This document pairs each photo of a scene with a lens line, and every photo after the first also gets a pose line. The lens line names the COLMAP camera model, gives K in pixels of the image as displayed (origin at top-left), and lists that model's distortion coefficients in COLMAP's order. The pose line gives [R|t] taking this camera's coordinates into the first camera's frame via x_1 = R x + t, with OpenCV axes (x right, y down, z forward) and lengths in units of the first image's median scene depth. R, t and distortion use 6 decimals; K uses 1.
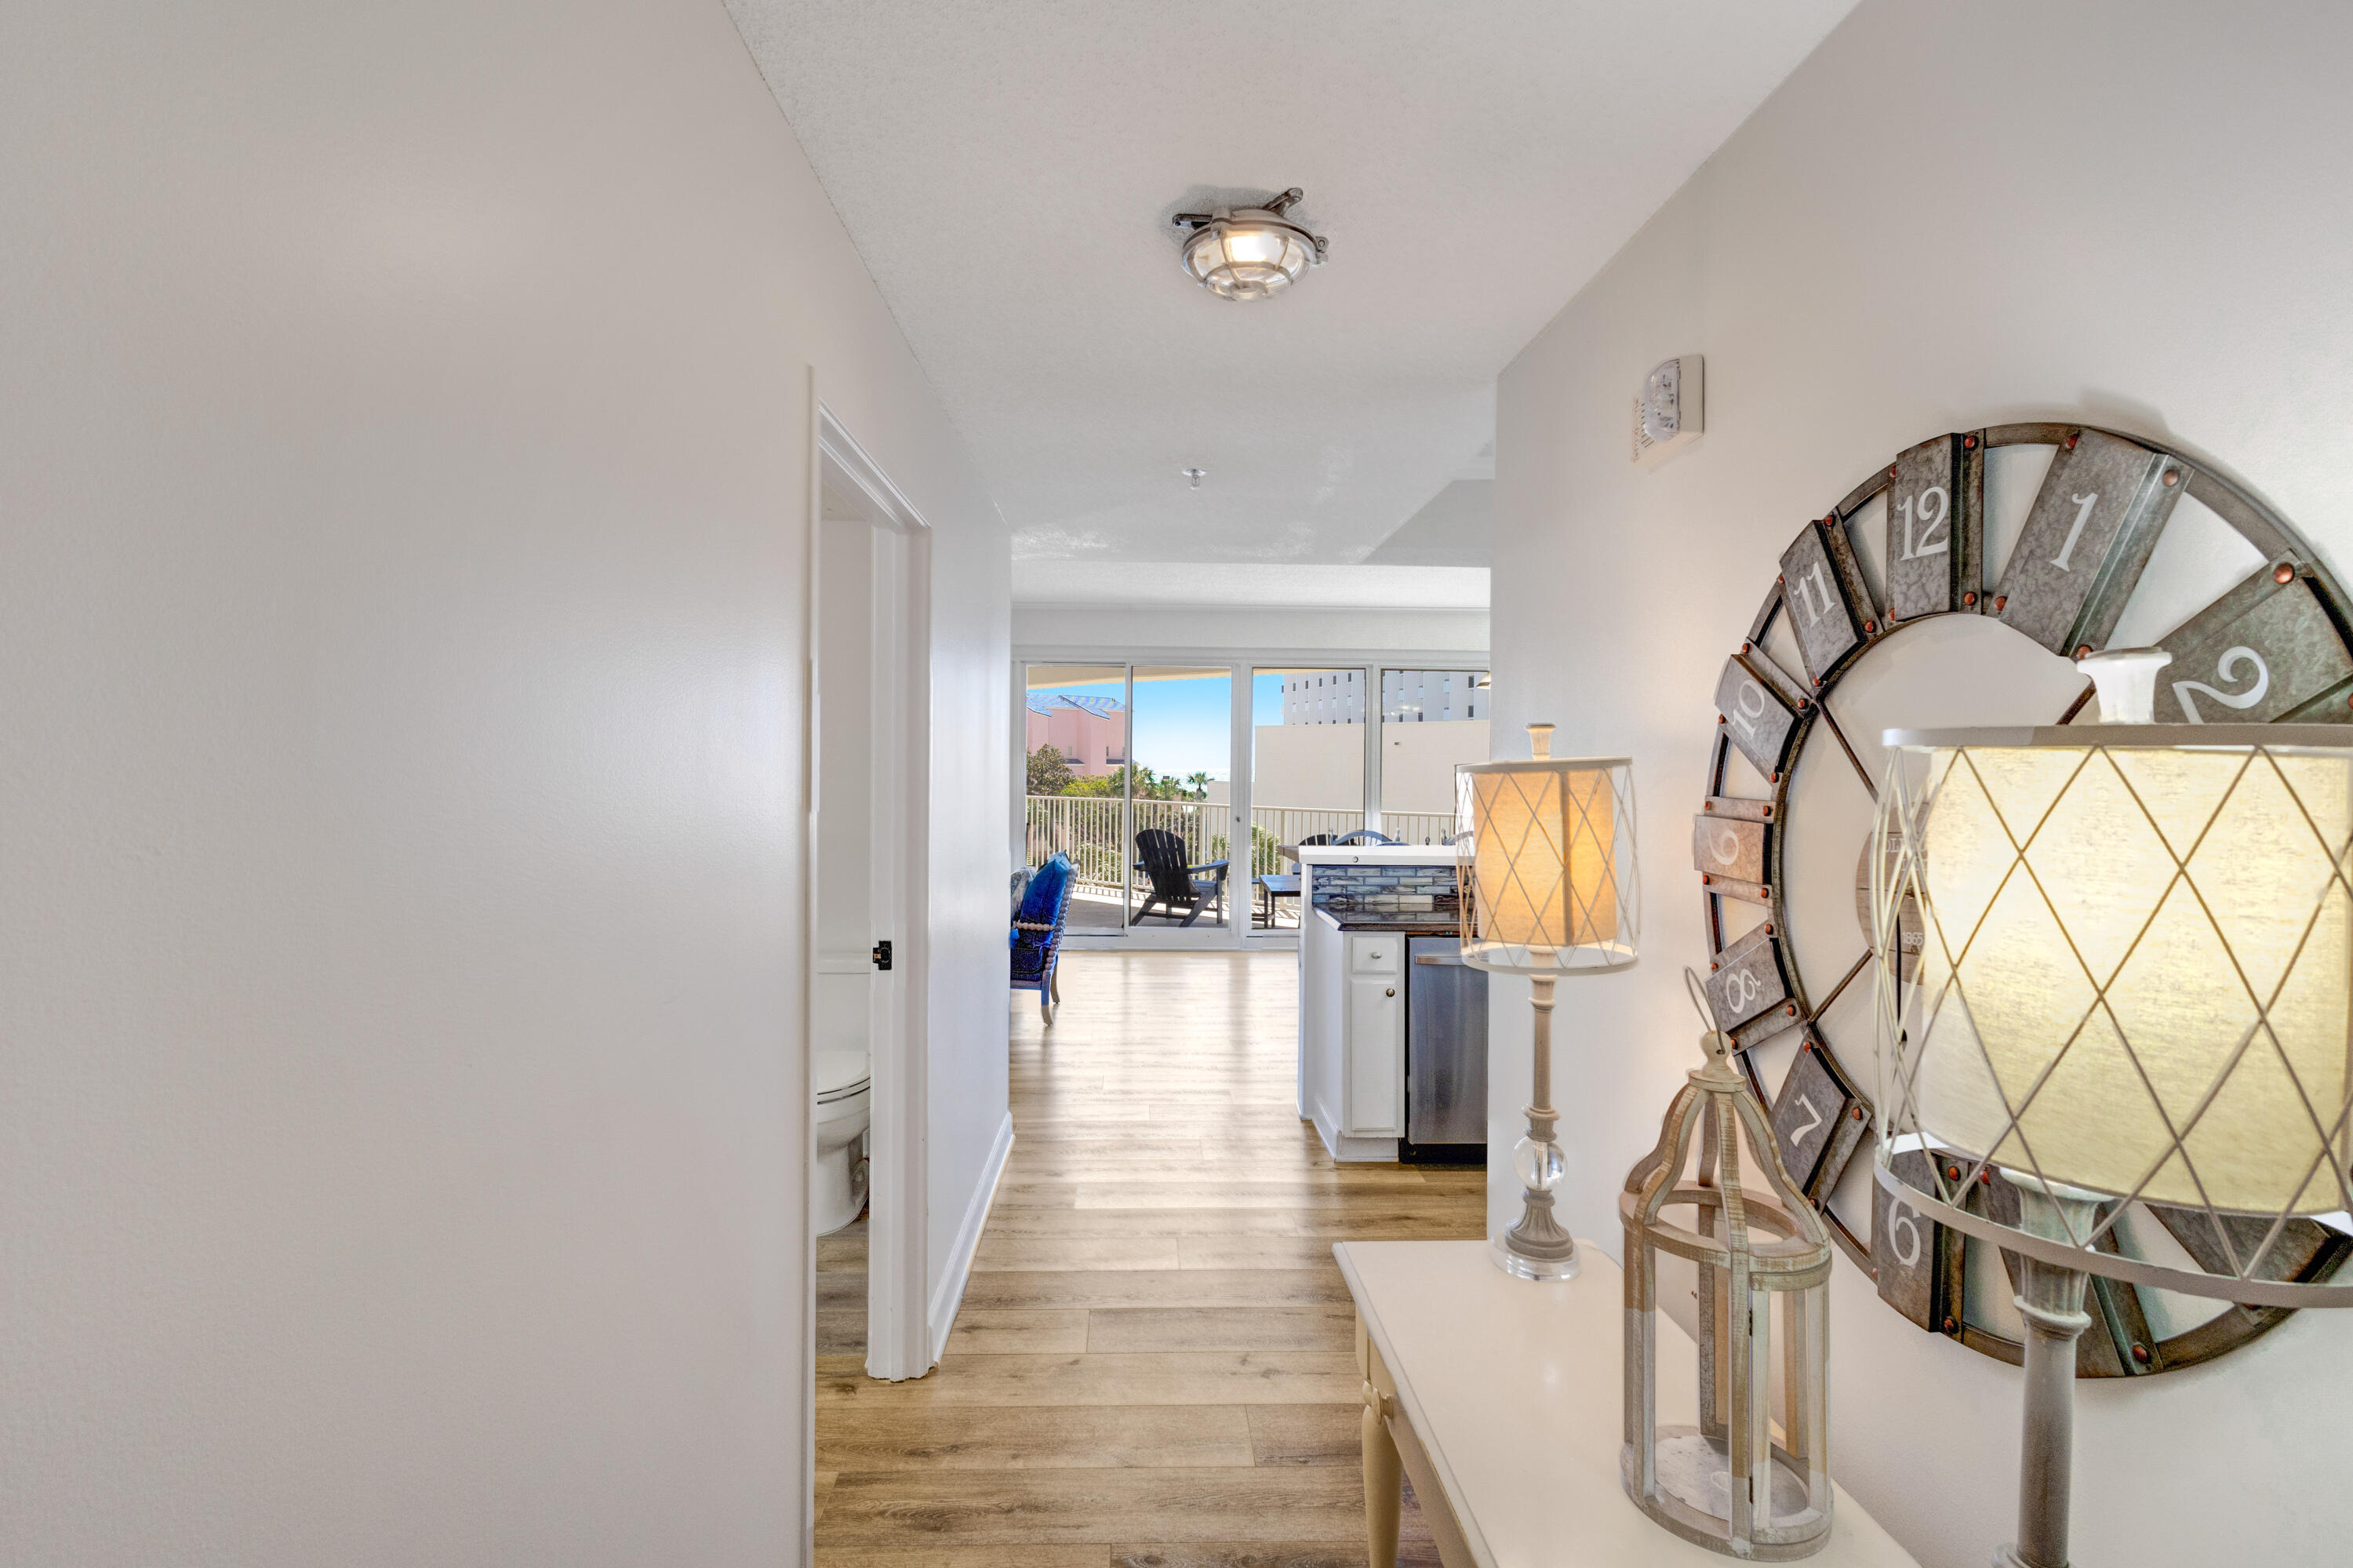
lens RADIAL K [[1140.8, 0, 1176.5], [0, 1140.8, 784.0], [0, 0, 1]] dist [0.009282, 0.000992]
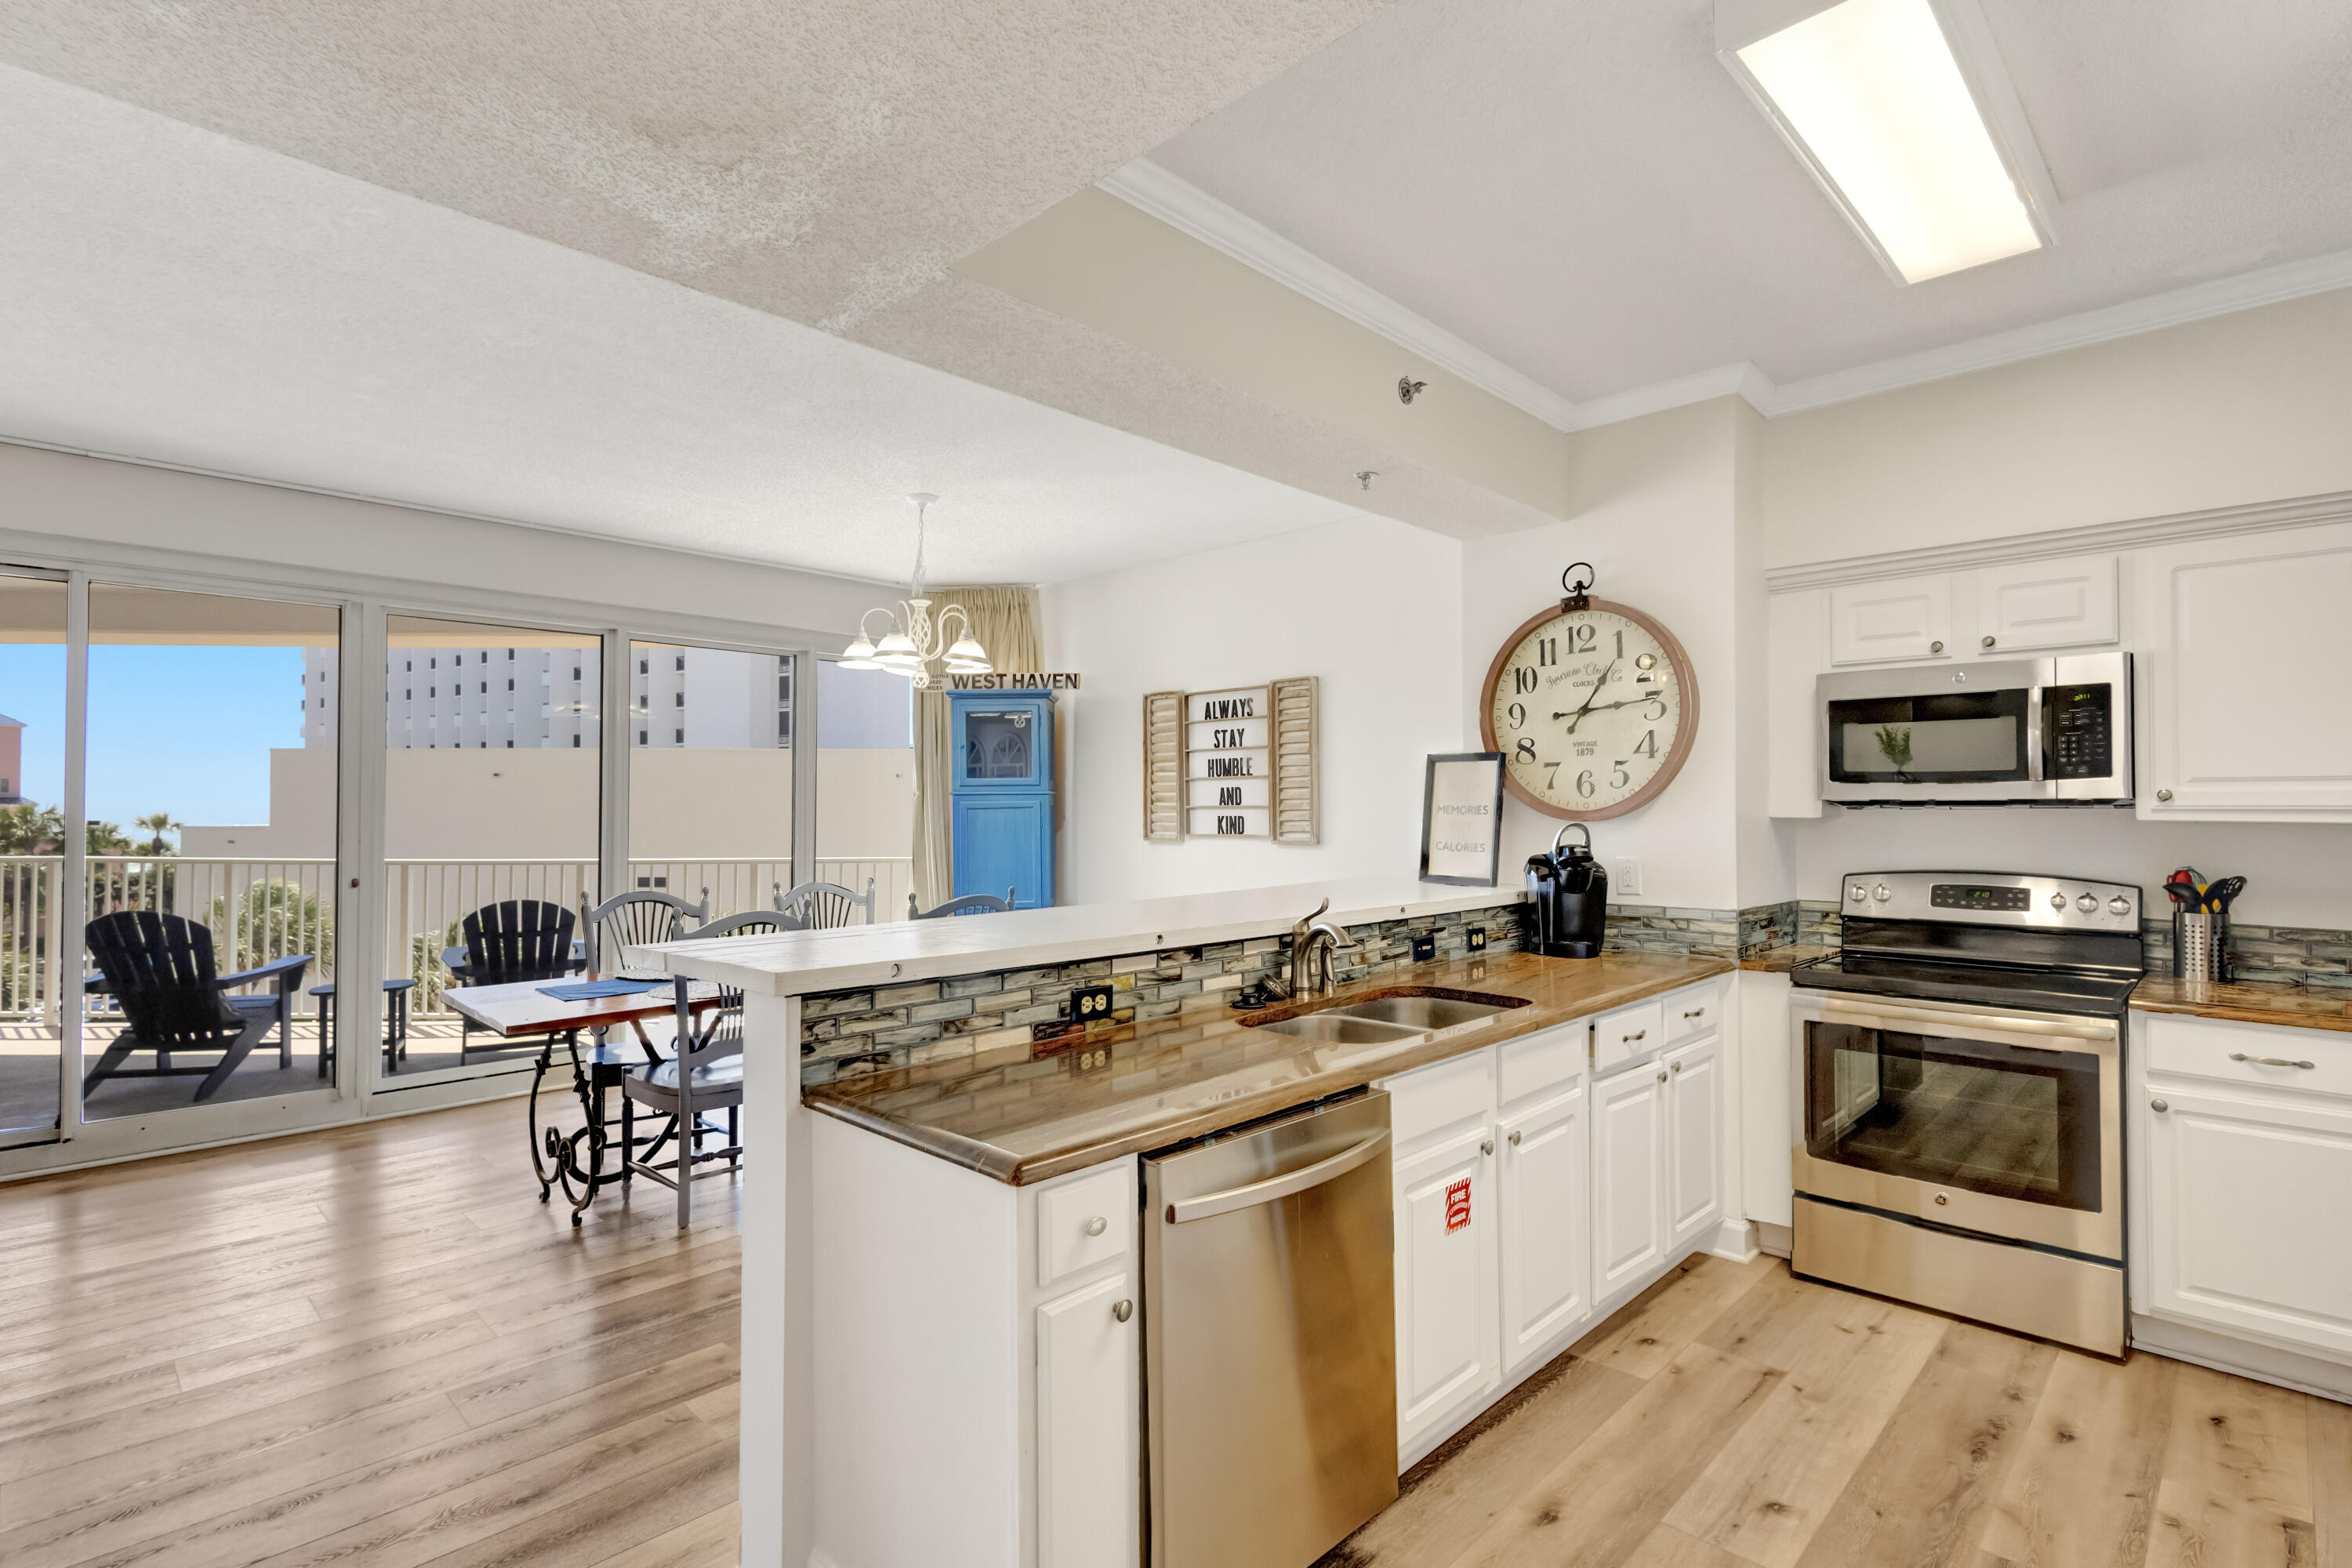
lens RADIAL K [[1140.3, 0, 1176.0], [0, 1140.3, 784.0], [0, 0, 1]] dist [0.009282, 0.000992]
pose [[0.729329, 0.002702, 0.684157, -0.064711], [0.019216, 0.999517, -0.024432, 0.007153], [-0.683893, 0.030965, 0.728925, 0.601116]]
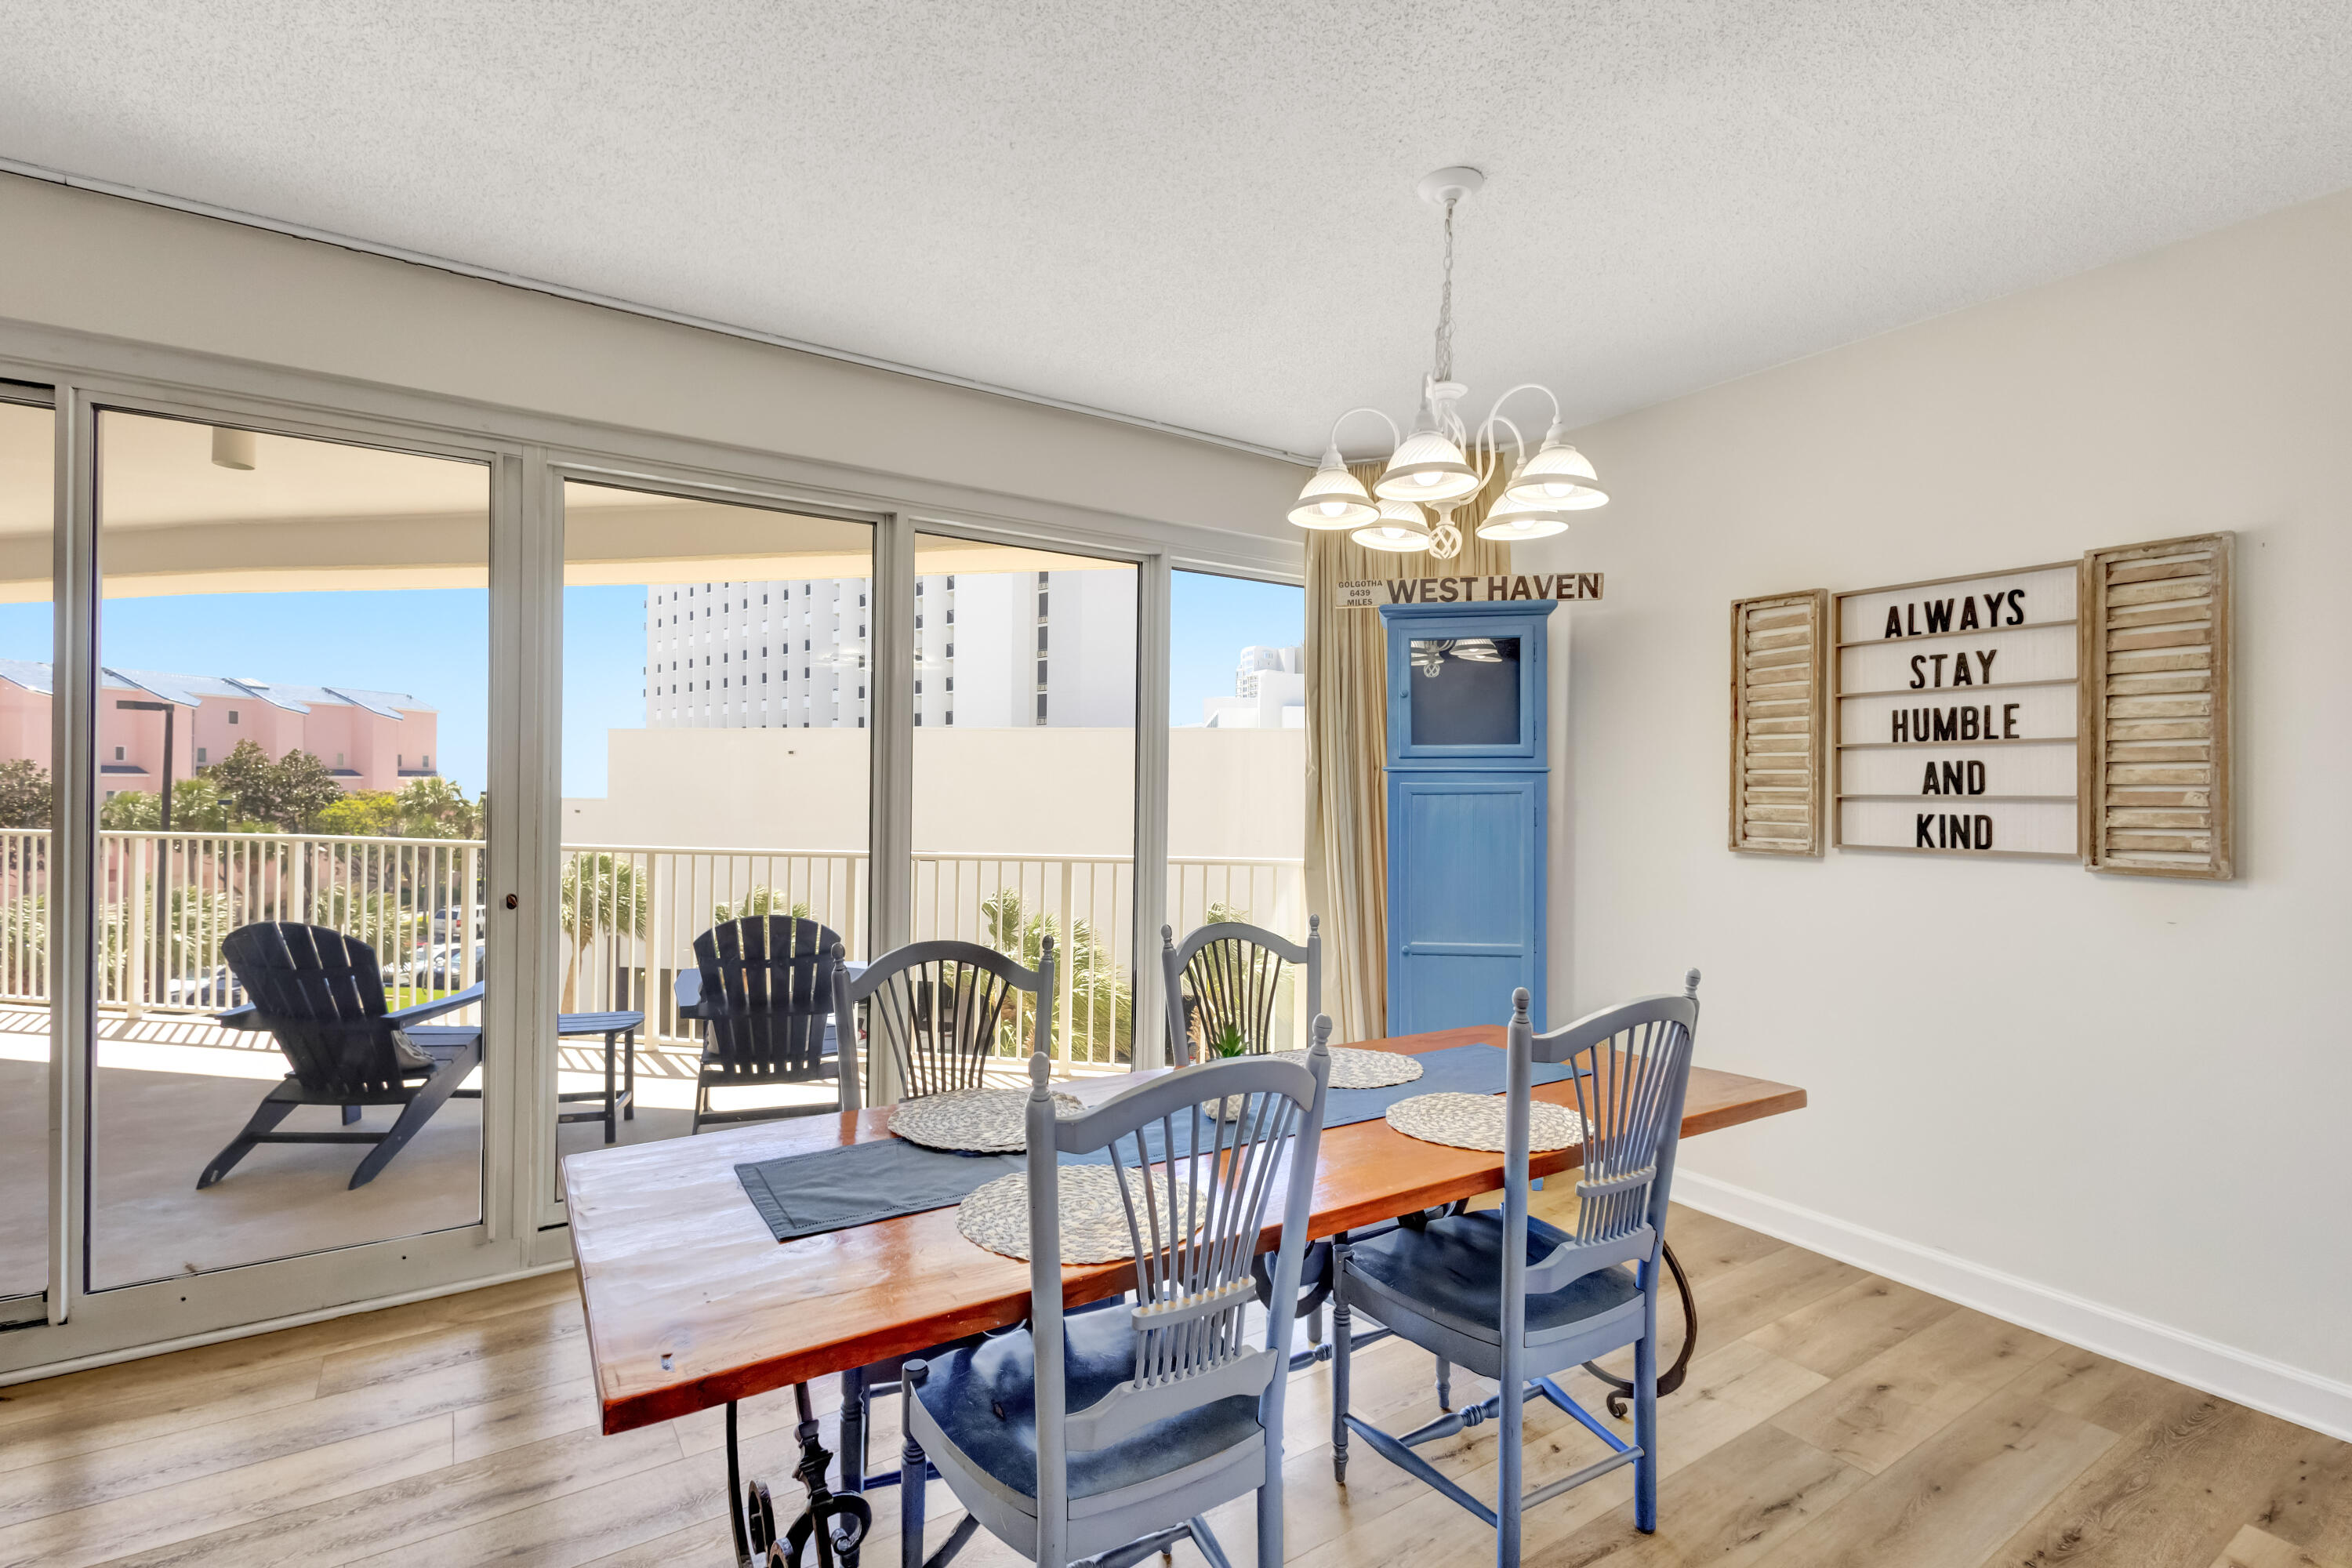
lens RADIAL K [[1086.8, 0, 1176.0], [0, 1086.8, 784.0], [0, 0, 1]] dist [0.001637, 0.000594]
pose [[0.851633, 0.000216, 0.524139, 0.094847], [0.006396, 0.999921, -0.010805, -0.000736], [-0.524100, 0.012555, 0.851564, 1.117846]]
